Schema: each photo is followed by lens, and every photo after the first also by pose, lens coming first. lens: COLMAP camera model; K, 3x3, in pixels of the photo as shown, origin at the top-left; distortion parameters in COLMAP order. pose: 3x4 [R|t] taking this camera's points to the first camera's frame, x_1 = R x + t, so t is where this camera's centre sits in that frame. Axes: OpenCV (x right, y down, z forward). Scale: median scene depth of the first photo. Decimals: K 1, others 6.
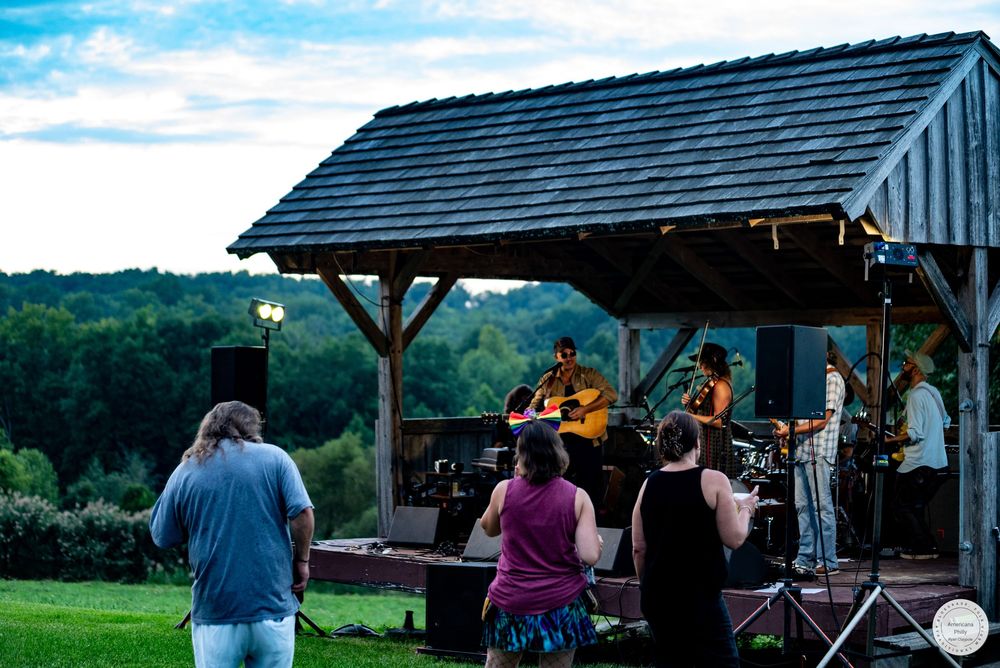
lens RADIAL K [[2113.3, 0, 500.0], [0, 2113.3, 334.0], [0, 0, 1]] dist [-0.378142, -0.339937]
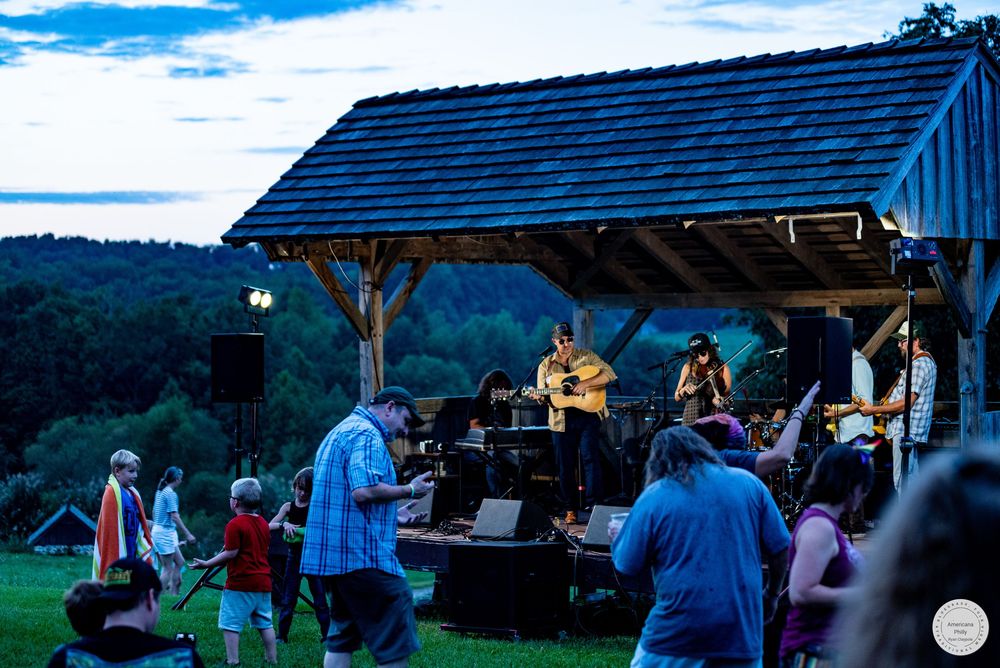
lens RADIAL K [[2113.3, 0, 500.0], [0, 2113.3, 334.0], [0, 0, 1]] dist [-0.378142, -0.339937]
pose [[0.994651, -0.008779, 0.102922, -0.110795], [0.006740, 0.999774, 0.020141, -0.014760], [-0.103076, -0.019340, 0.994485, -0.033729]]
